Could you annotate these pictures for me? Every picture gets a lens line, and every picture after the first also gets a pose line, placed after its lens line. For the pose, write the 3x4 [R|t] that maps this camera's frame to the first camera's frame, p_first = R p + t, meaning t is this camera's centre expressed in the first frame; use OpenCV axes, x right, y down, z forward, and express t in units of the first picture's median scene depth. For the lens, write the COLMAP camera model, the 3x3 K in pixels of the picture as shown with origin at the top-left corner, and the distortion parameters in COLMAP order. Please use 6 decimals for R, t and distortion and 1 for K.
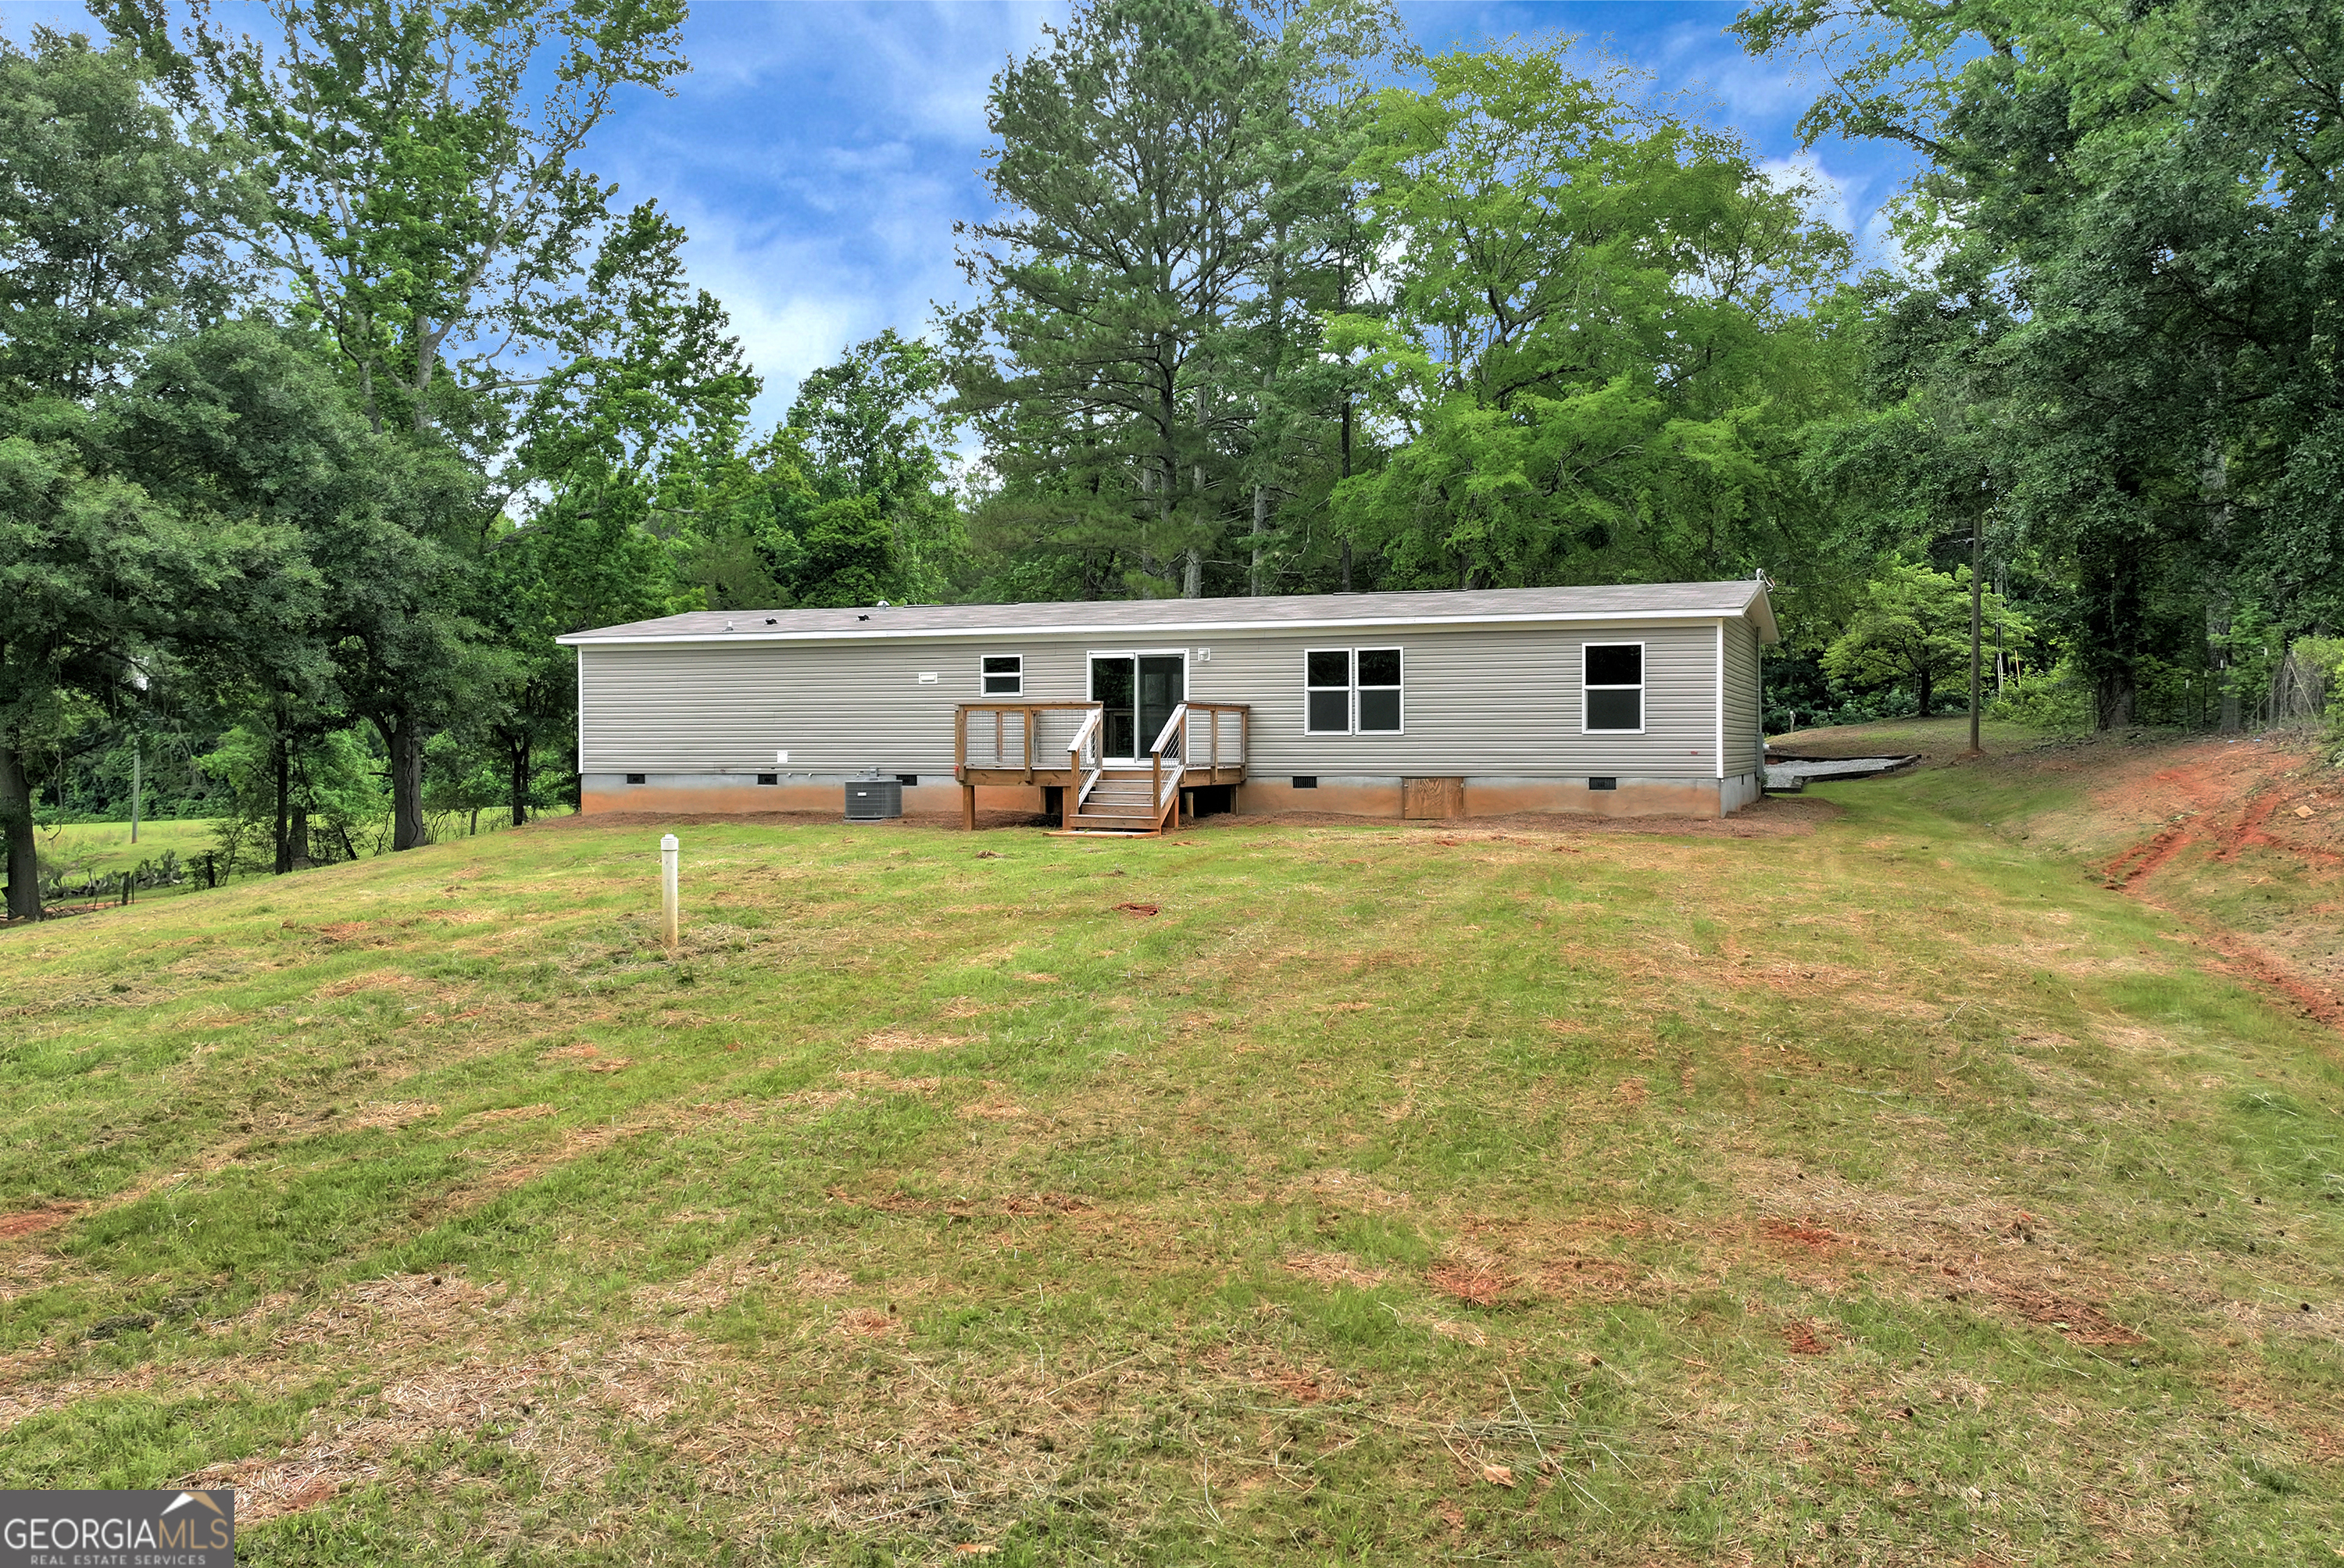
lens RADIAL K [[1991.4, 0, 1153.5], [0, 1991.4, 782.8], [0, 0, 1]] dist [0.017231, -0.017015]
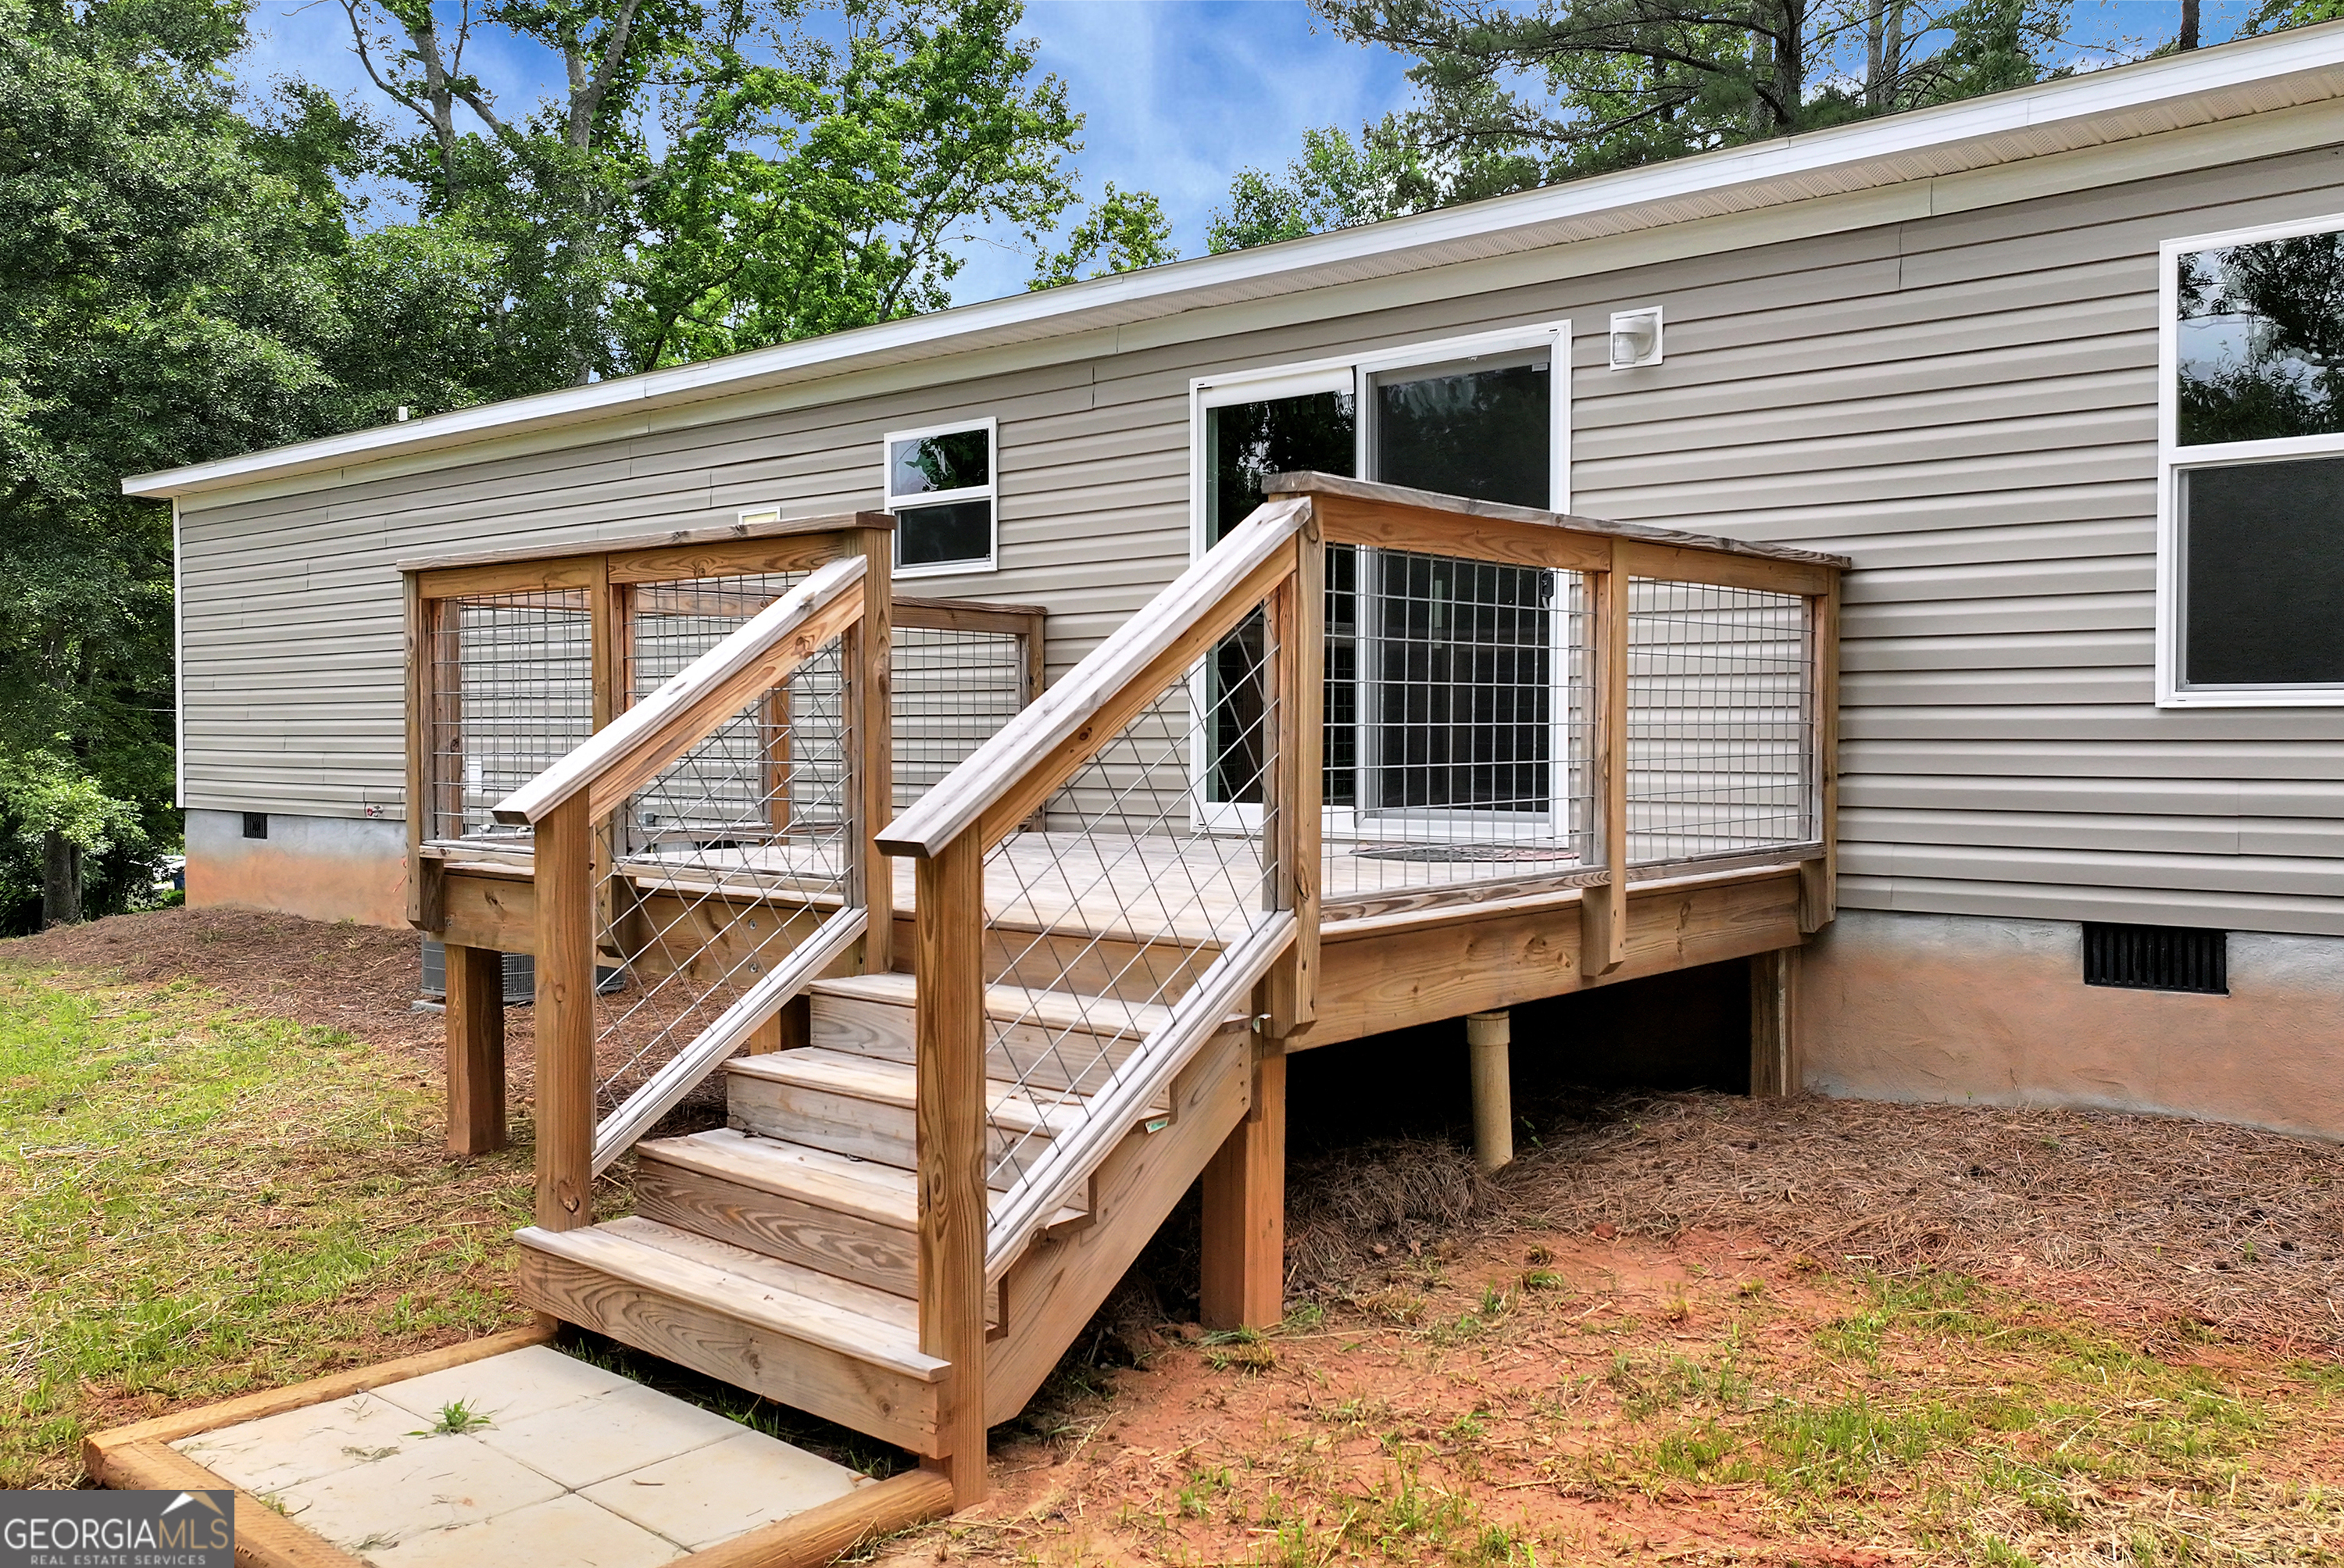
lens RADIAL K [[1991.4, 0, 1173.7], [0, 1991.4, 760.9], [0, 0, 1]] dist [0.017231, -0.017015]
pose [[0.941434, 0.006495, -0.337135, 0.051032], [-0.007506, 0.999970, -0.001697, -0.017410], [0.337114, 0.004128, 0.941455, 0.770992]]
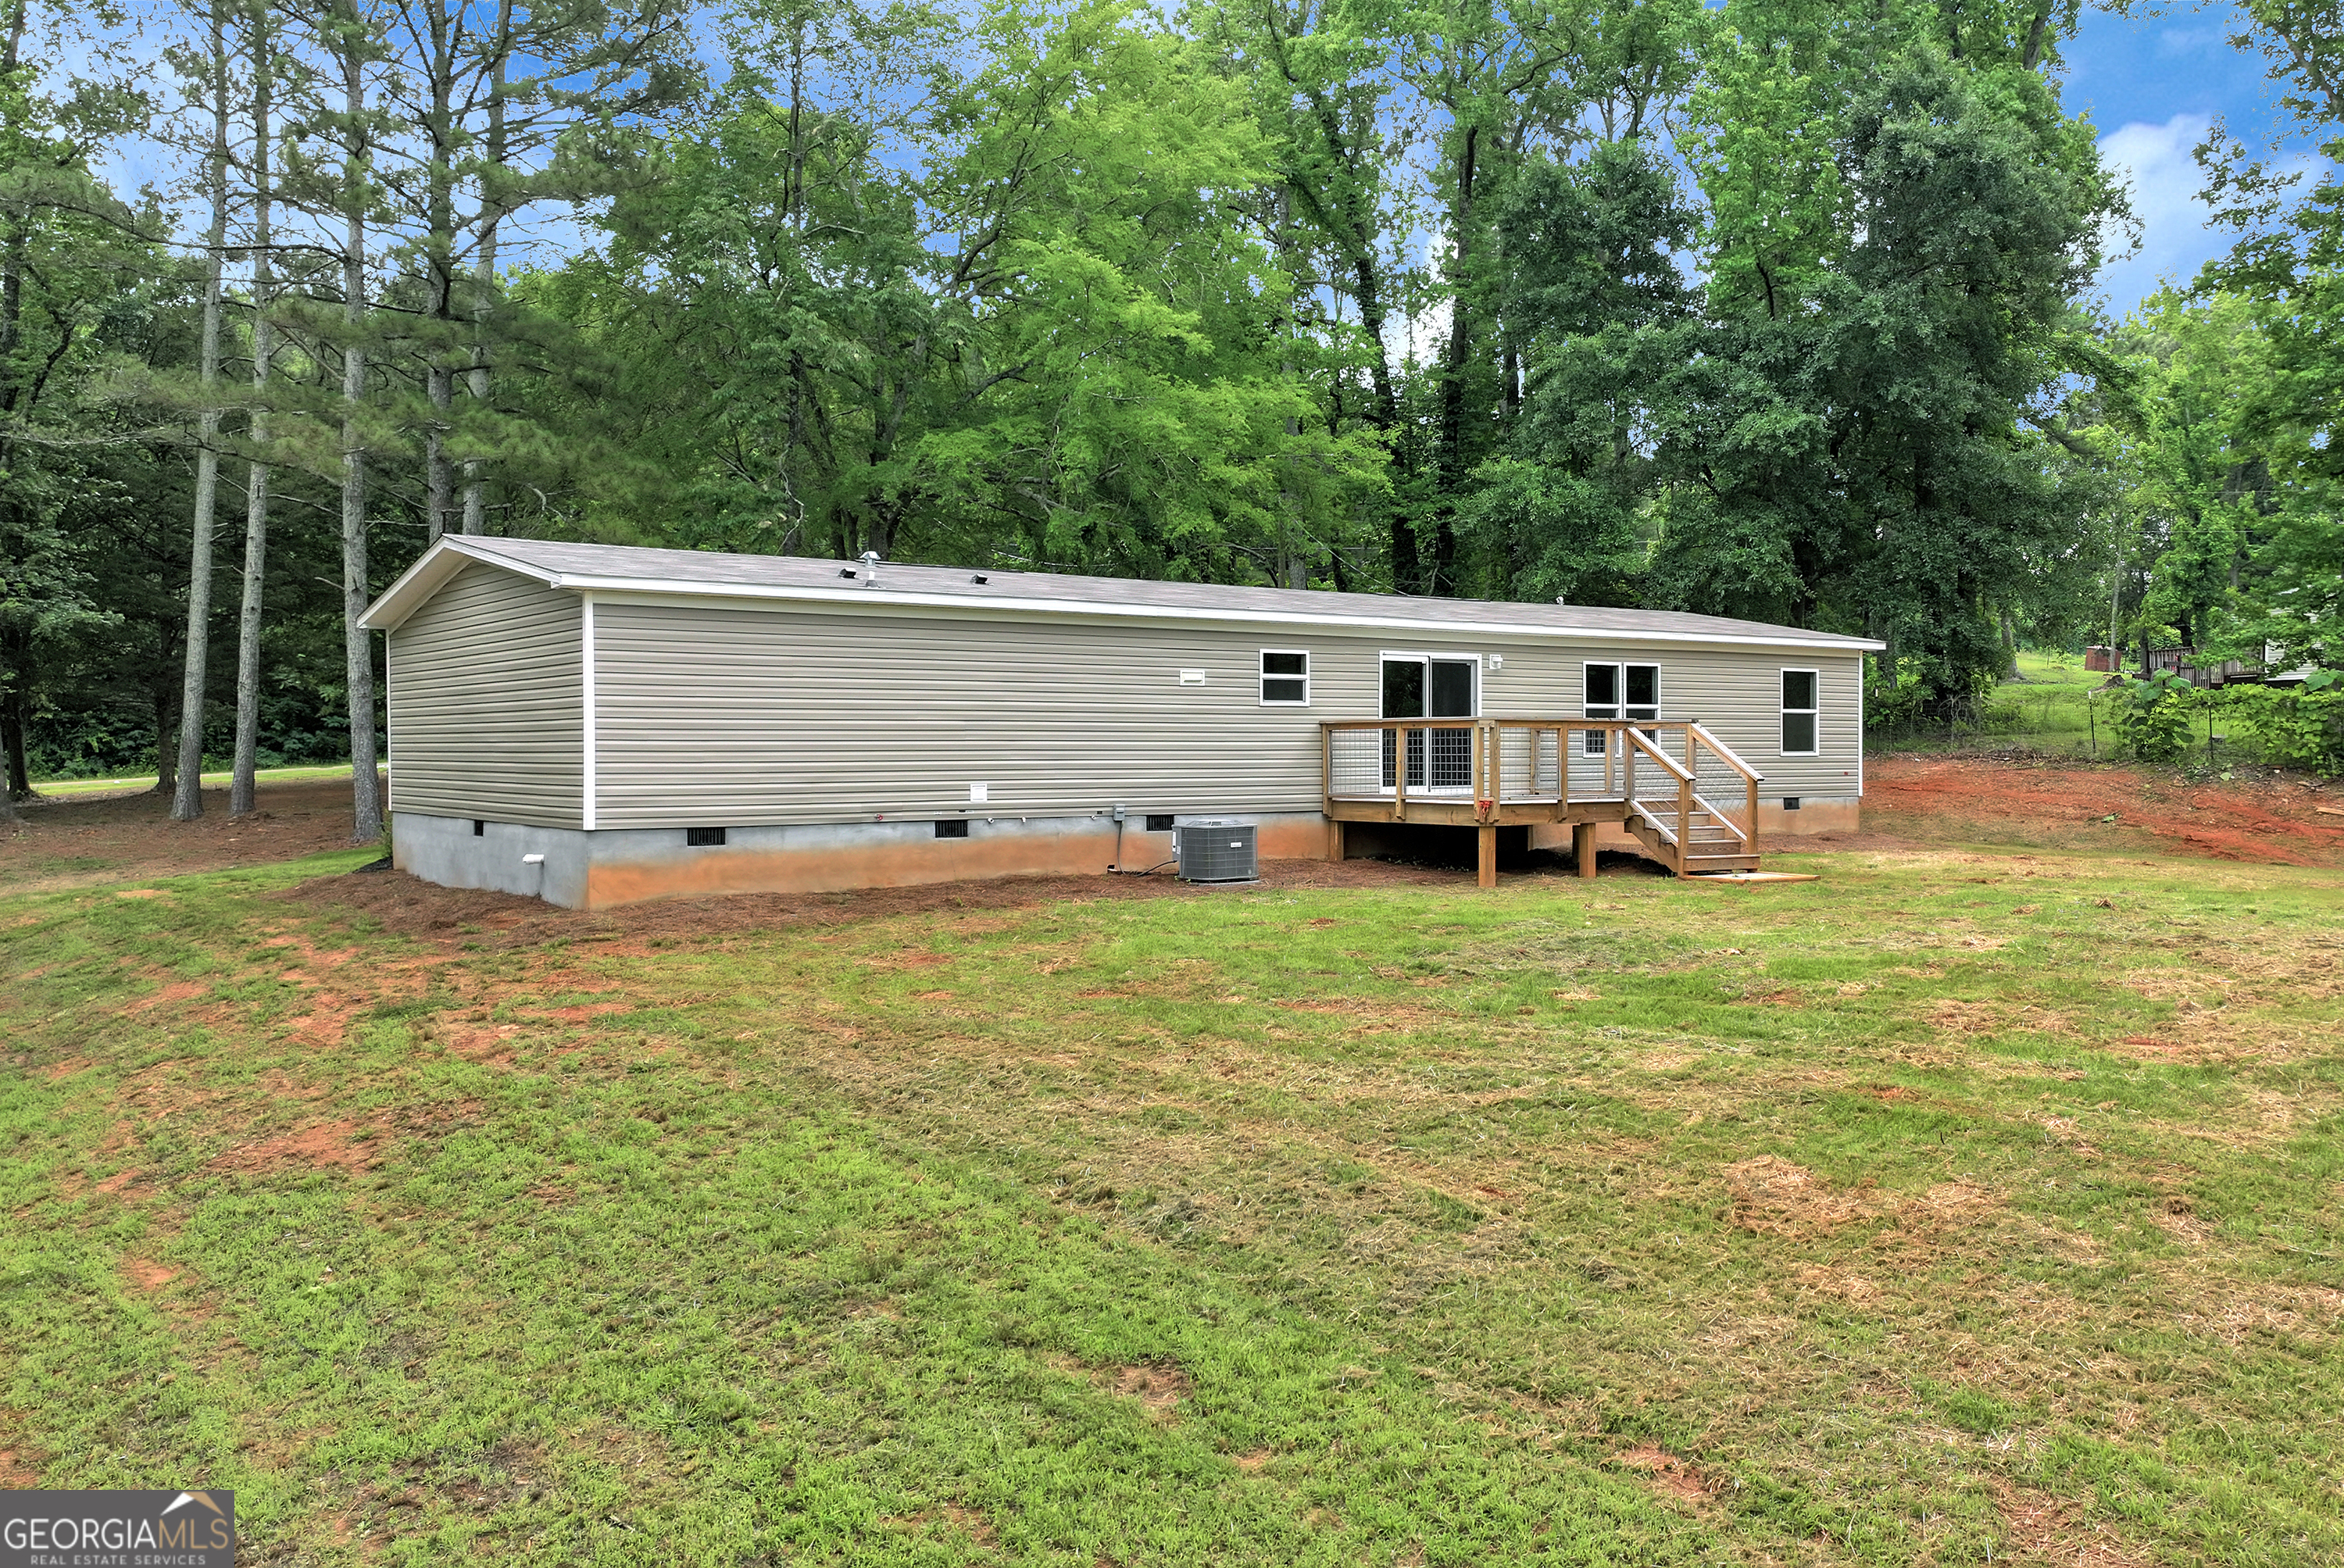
lens RADIAL K [[1991.4, 0, 1187.1], [0, 1991.4, 784.6], [0, 0, 1]] dist [0.017231, -0.017015]
pose [[0.545325, -0.016940, 0.838053, -0.742285], [0.014225, 0.999839, 0.010954, -0.023440], [-0.838104, 0.005948, 0.545478, 0.645065]]
